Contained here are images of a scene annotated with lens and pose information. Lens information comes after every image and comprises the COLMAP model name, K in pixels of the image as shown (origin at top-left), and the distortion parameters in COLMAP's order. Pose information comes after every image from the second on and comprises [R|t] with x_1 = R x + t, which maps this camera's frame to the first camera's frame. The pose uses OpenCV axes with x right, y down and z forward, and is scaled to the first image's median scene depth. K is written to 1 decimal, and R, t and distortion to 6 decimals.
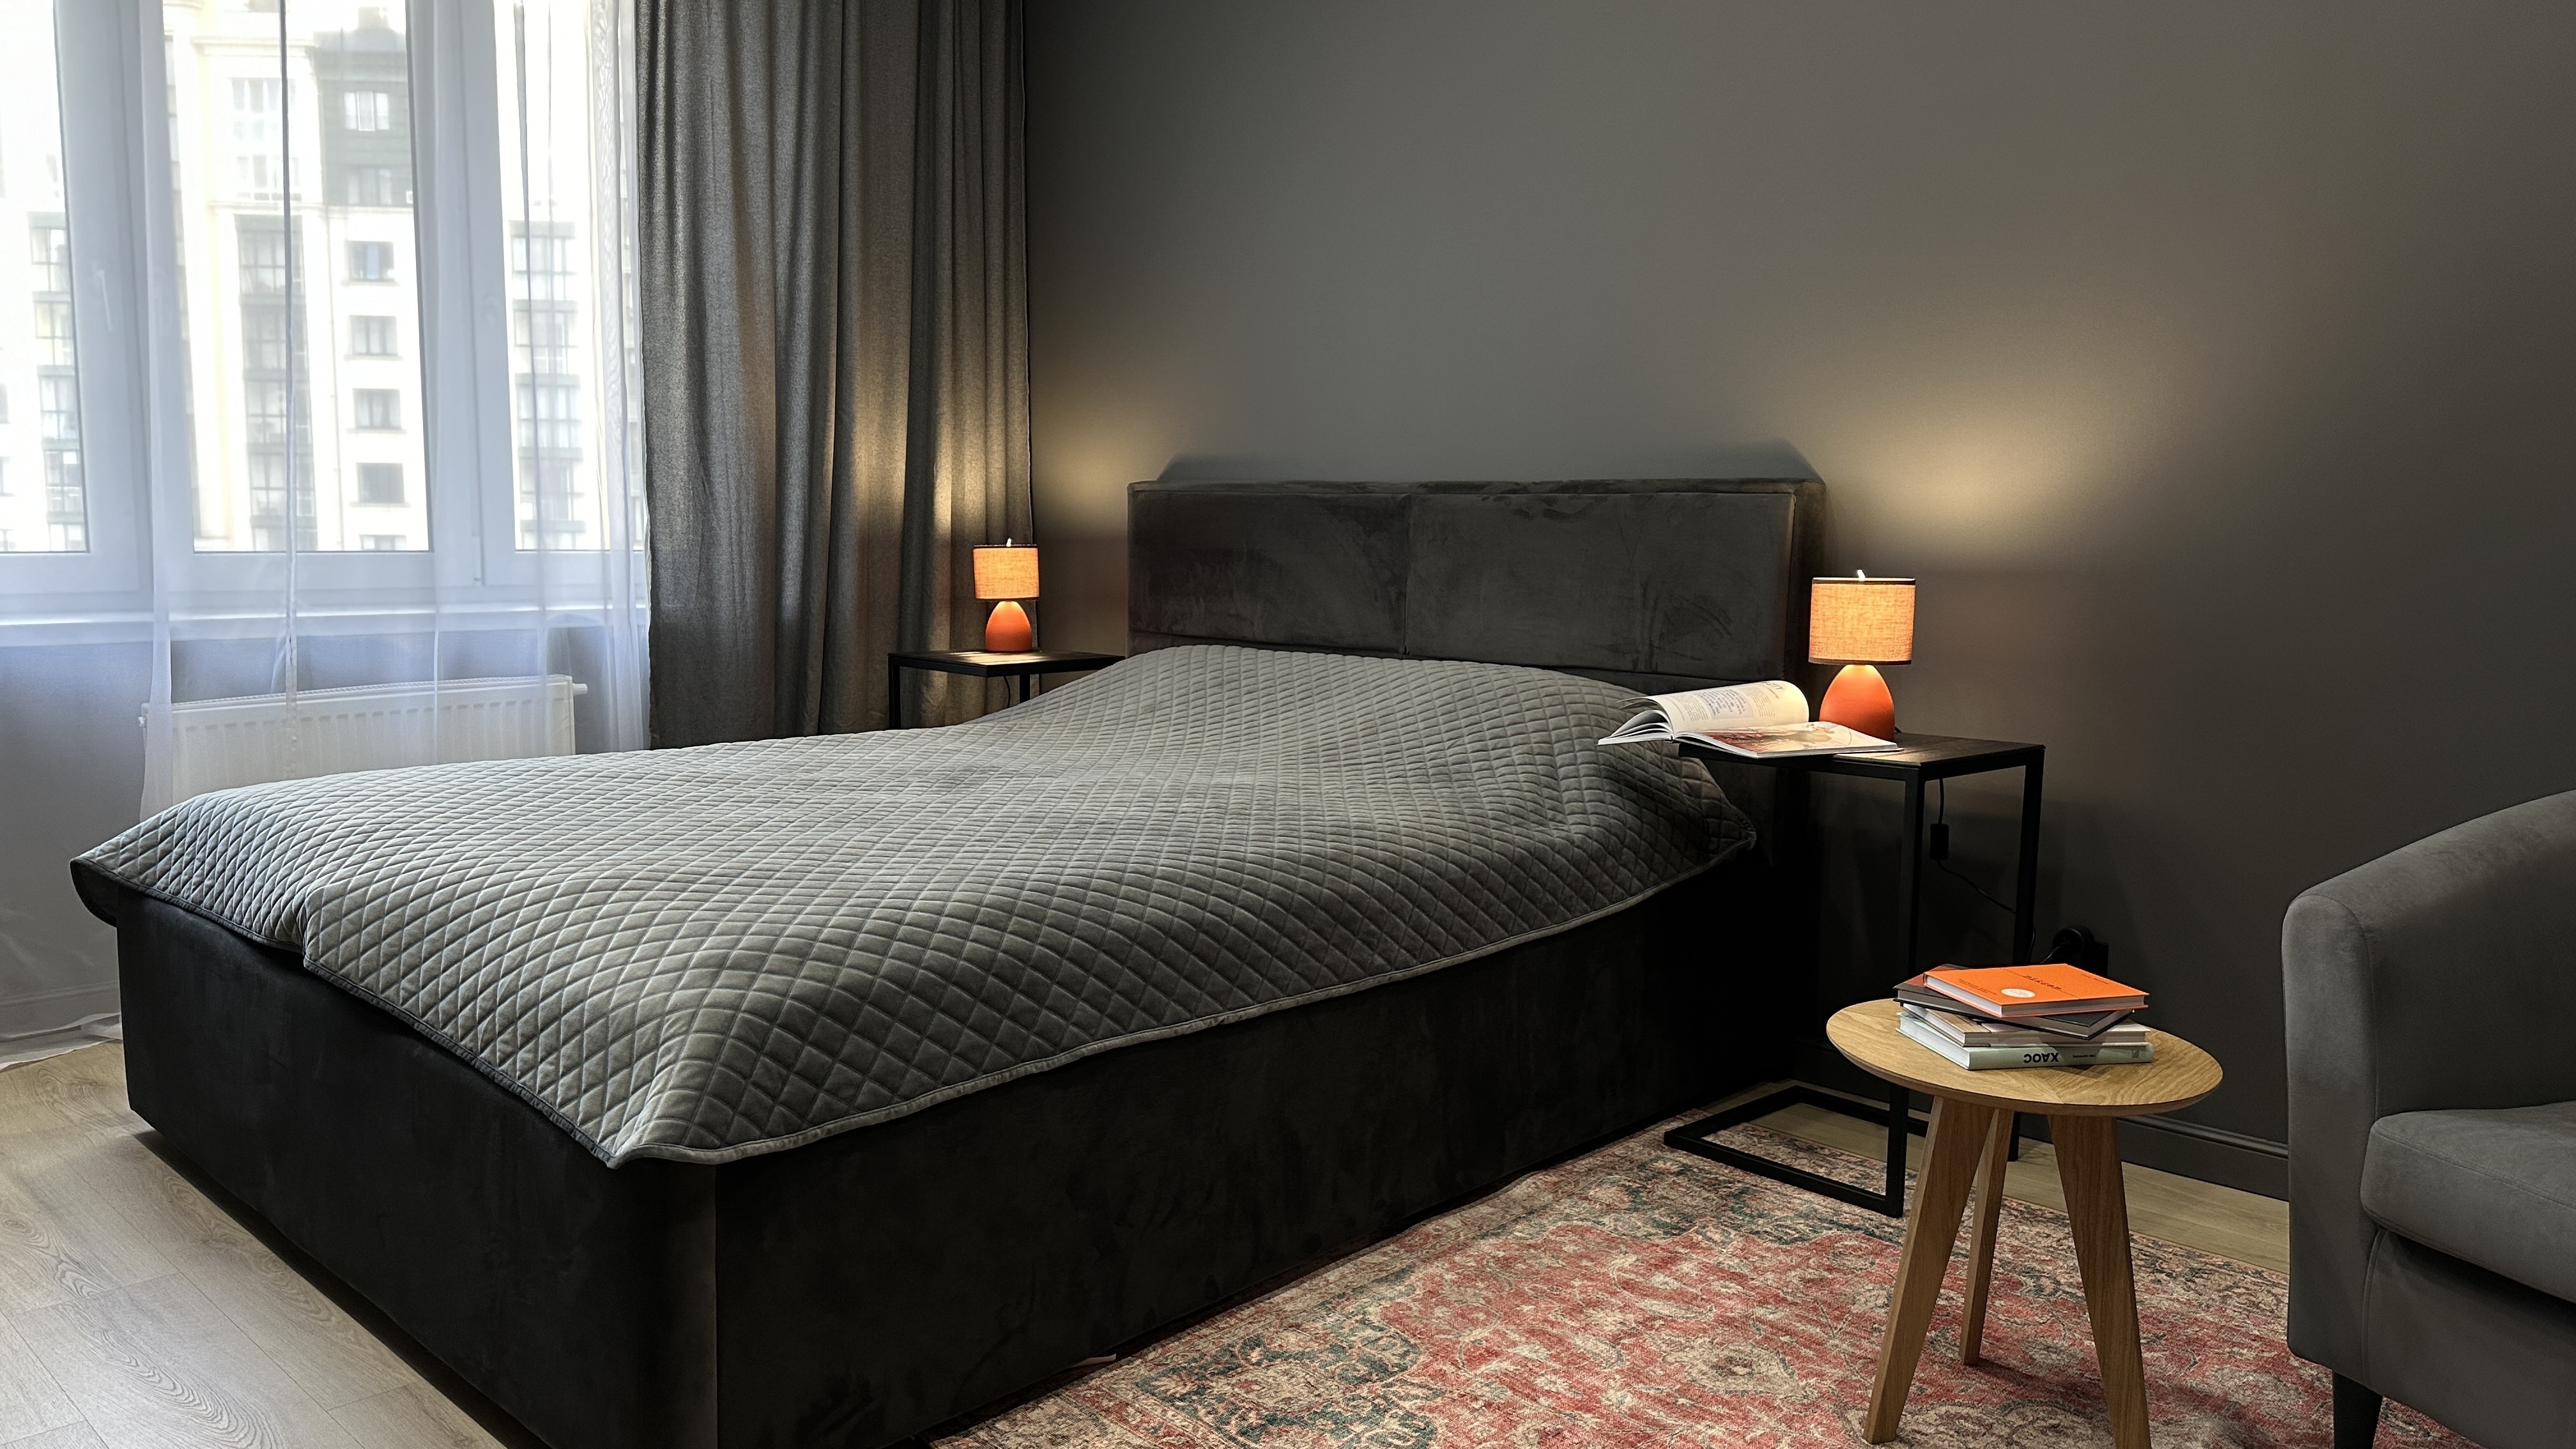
lens RADIAL K [[1806.8, 0, 1272.3], [0, 1806.8, 728.3], [0, 0, 1]] dist [0.103337, -0.135466]
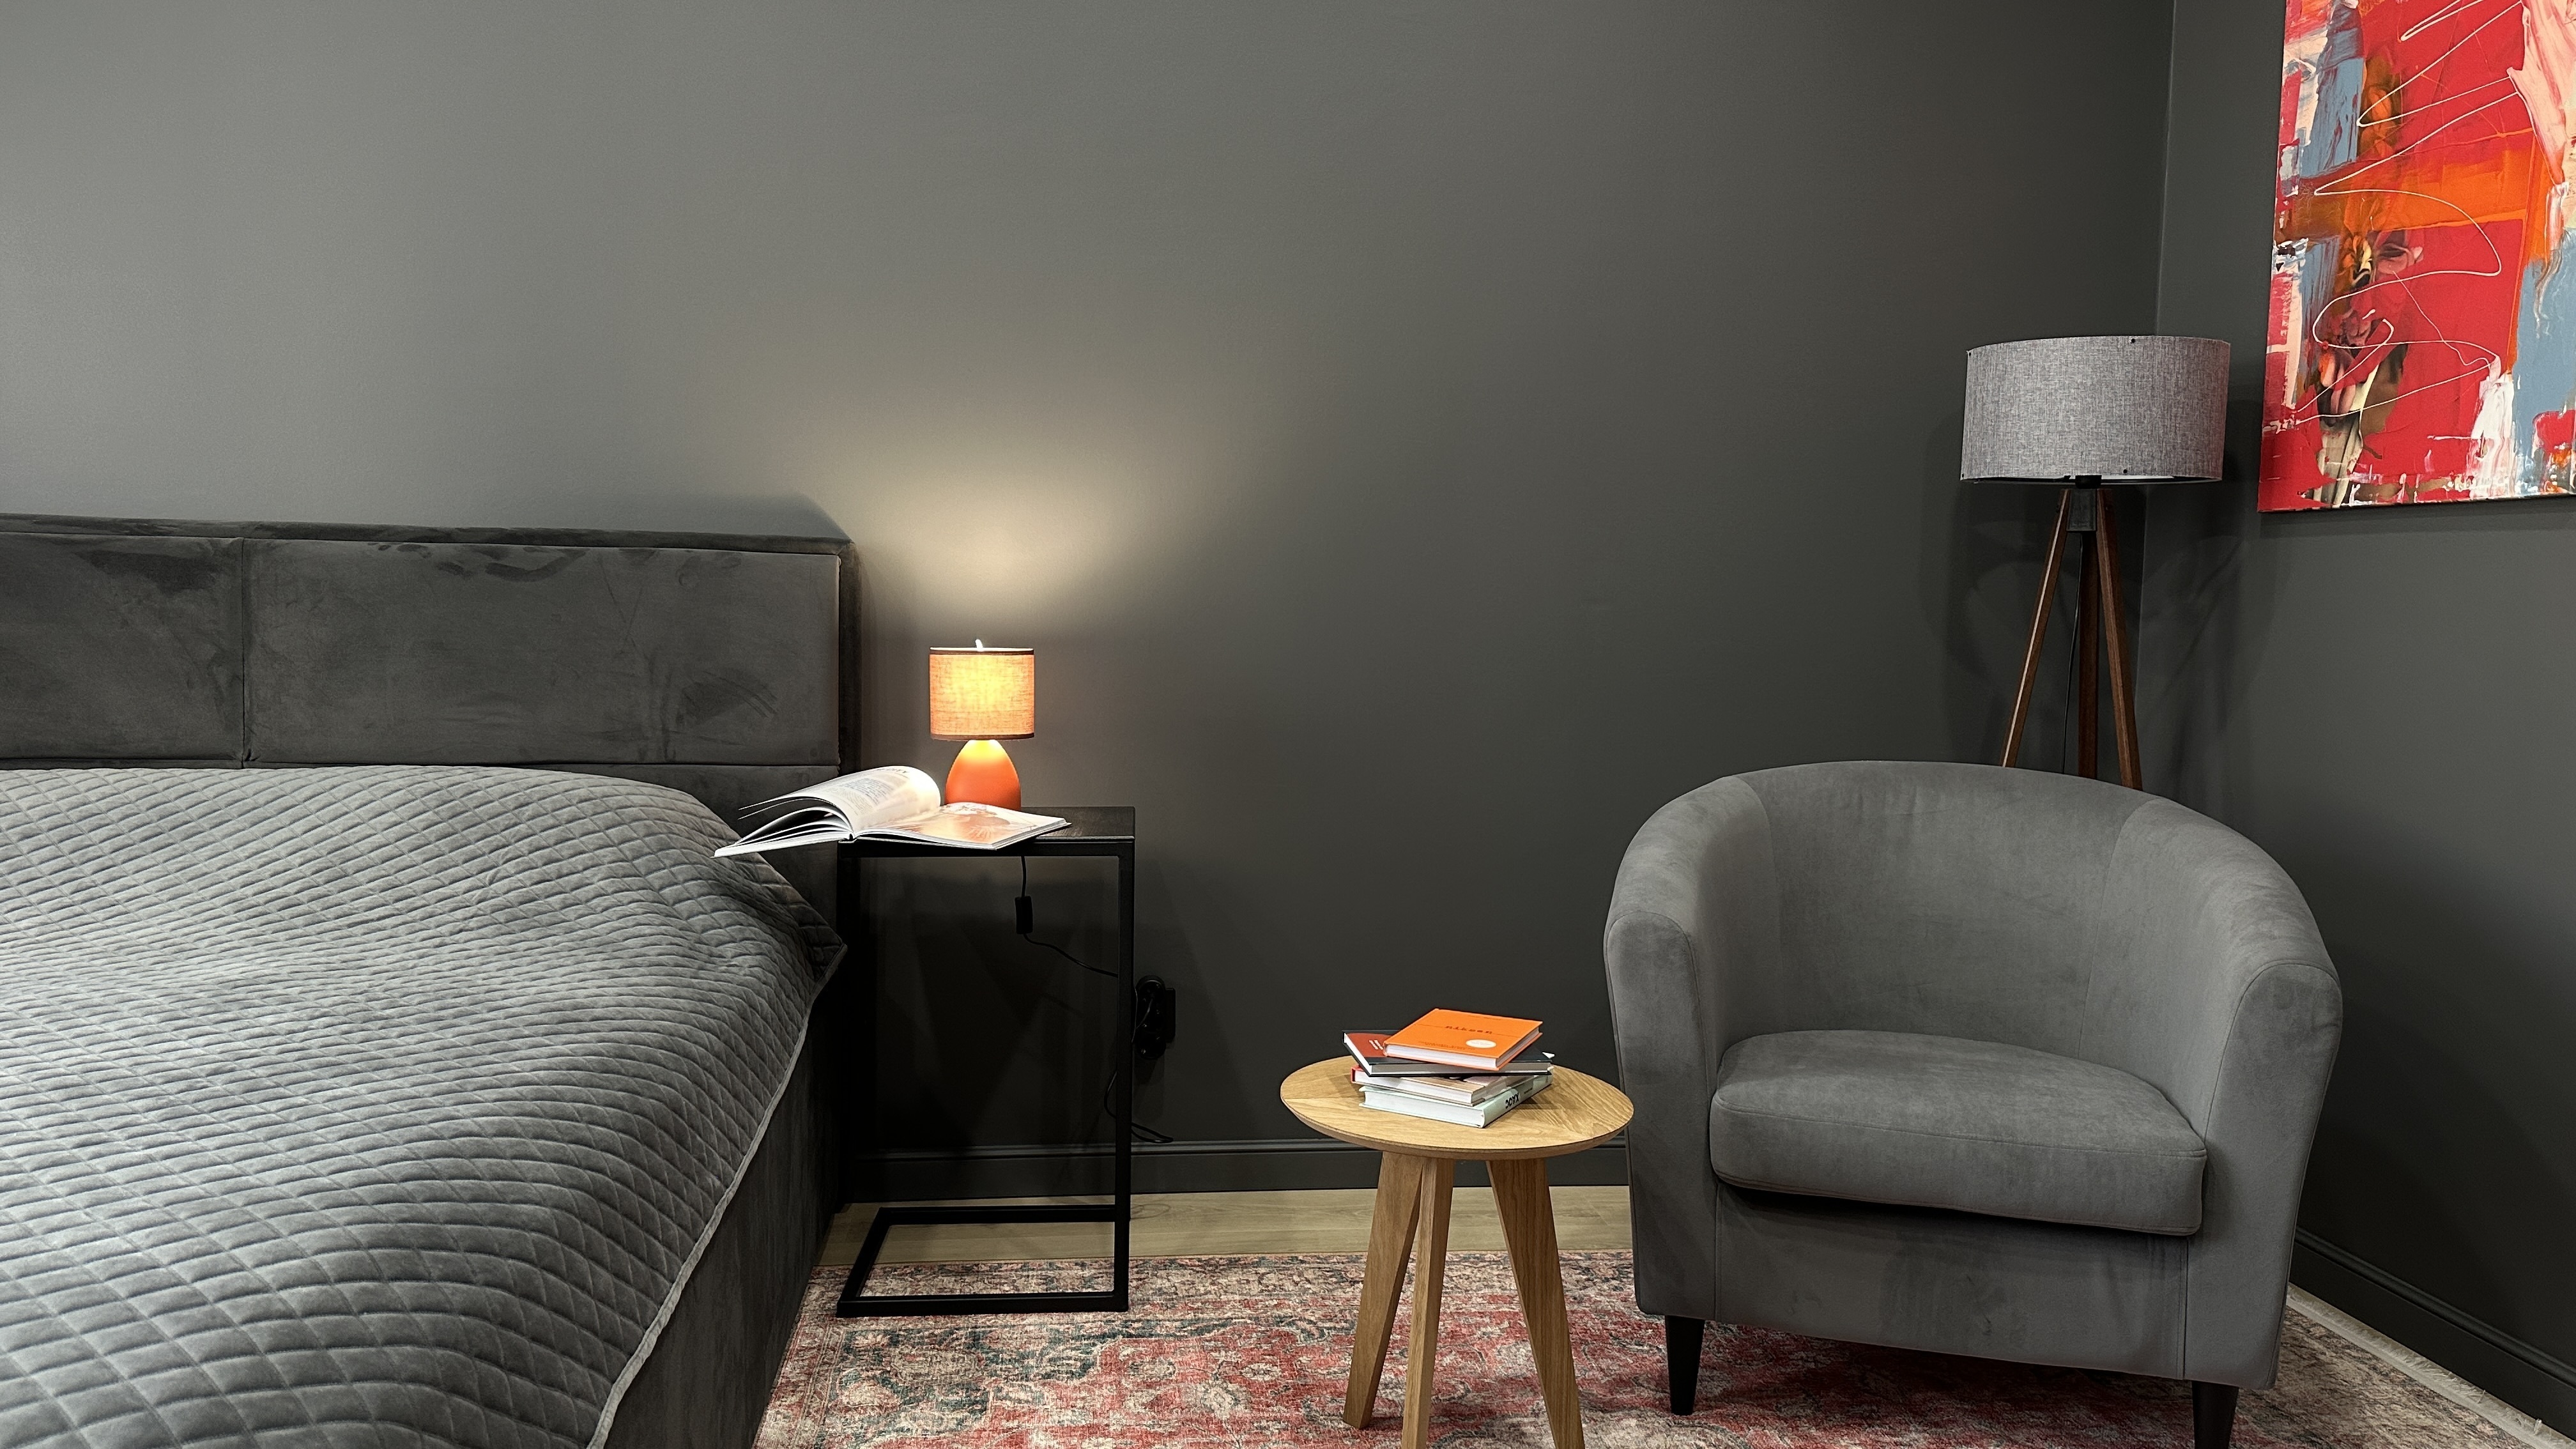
lens RADIAL K [[1806.8, 0, 1277.4], [0, 1806.8, 720.7], [0, 0, 1]] dist [0.103337, -0.135466]
pose [[0.618613, -0.048876, 0.784174, -0.315138], [0.077553, 0.996988, 0.000961, -0.033382], [-0.781859, 0.060220, 0.620540, 0.296607]]
